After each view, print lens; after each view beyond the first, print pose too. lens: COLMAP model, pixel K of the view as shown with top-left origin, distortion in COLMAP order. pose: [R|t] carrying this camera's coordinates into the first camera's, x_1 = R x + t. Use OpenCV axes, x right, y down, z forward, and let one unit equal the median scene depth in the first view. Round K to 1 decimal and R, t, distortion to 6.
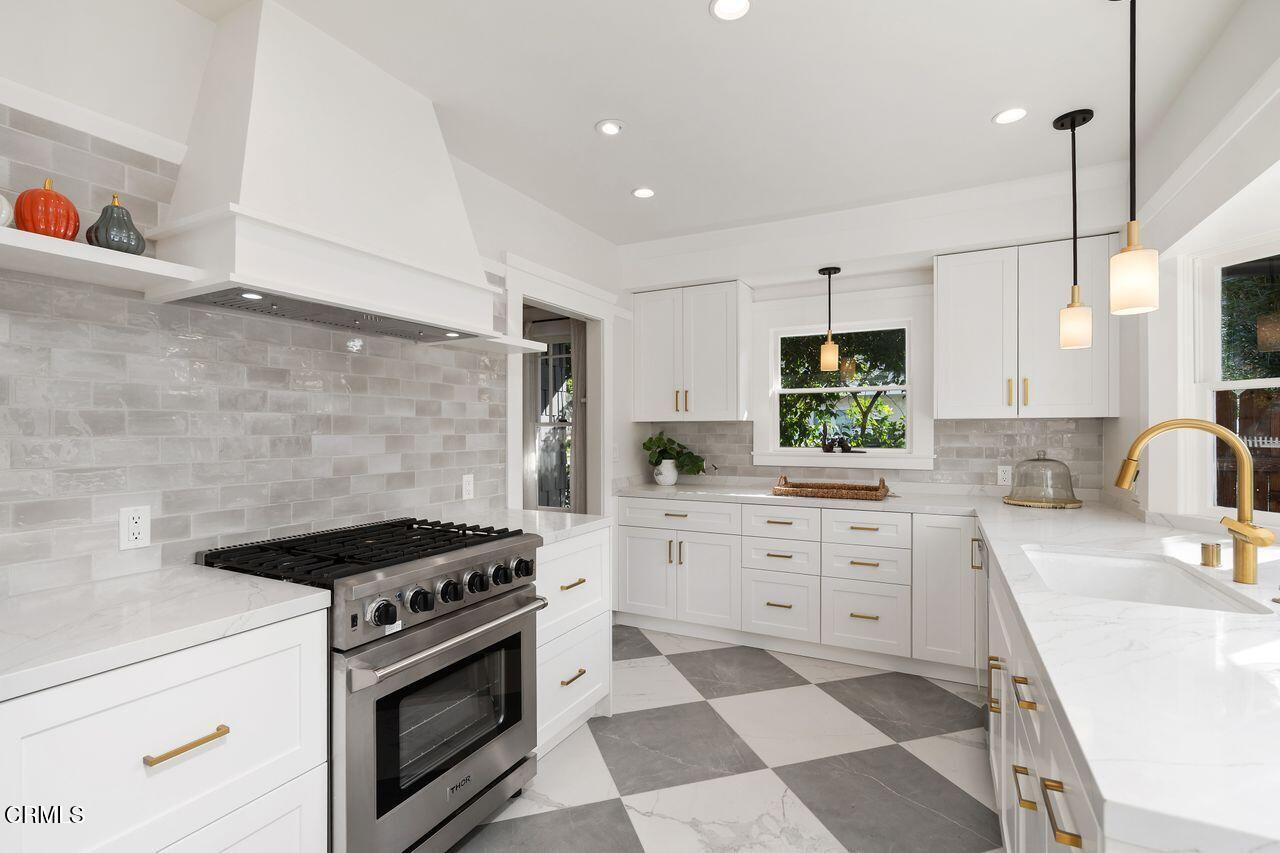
lens RADIAL K [[587.3, 0, 638.7], [0, 587.3, 431.5], [0, 0, 1]] dist [0.000240, 0.000194]
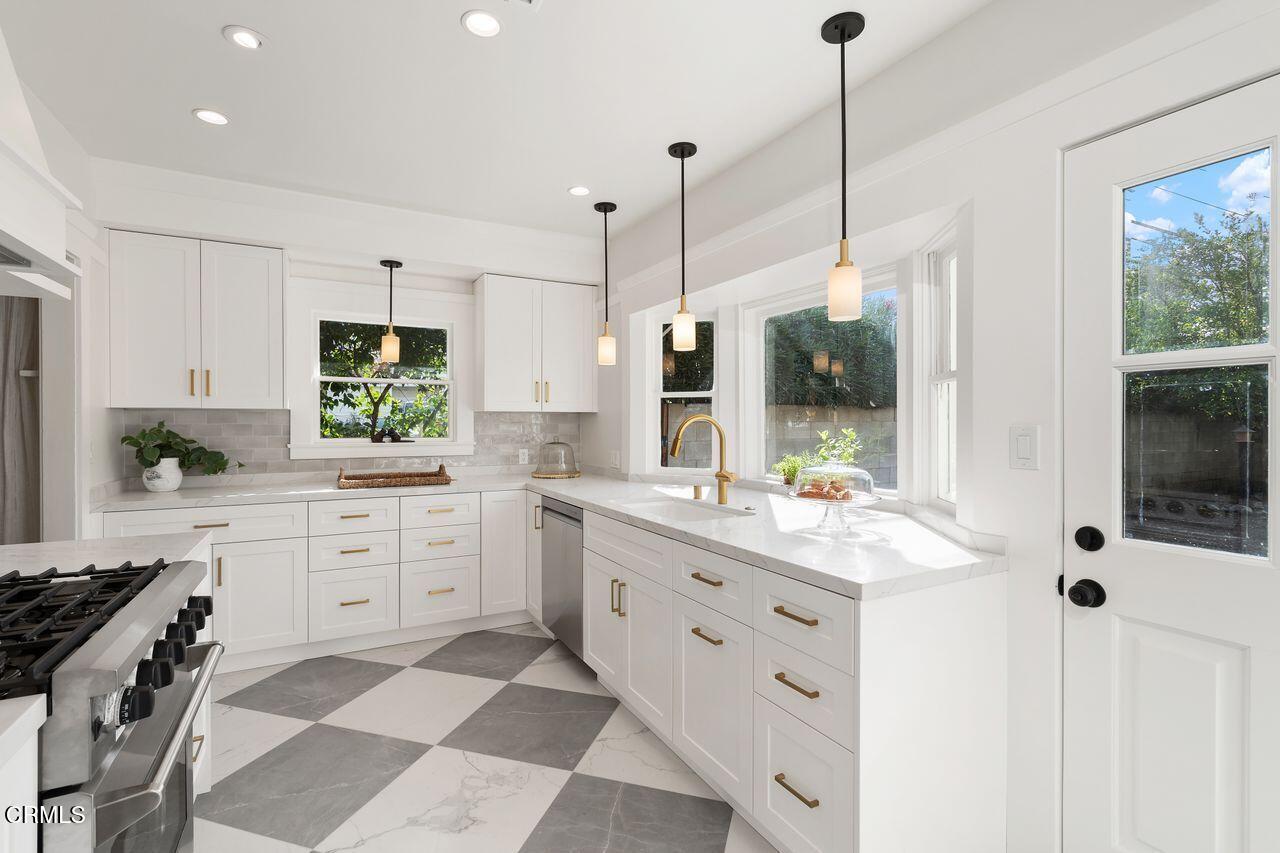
lens RADIAL K [[583.1, 0, 636.3], [0, 583.1, 424.4], [0, 0, 1]] dist [-0.001310, 0.000259]
pose [[0.567246, -0.001457, 0.823547, -0.277331], [-0.001595, 0.999995, 0.002868, 0.001184], [-0.823547, -0.002941, 0.567241, 0.081120]]
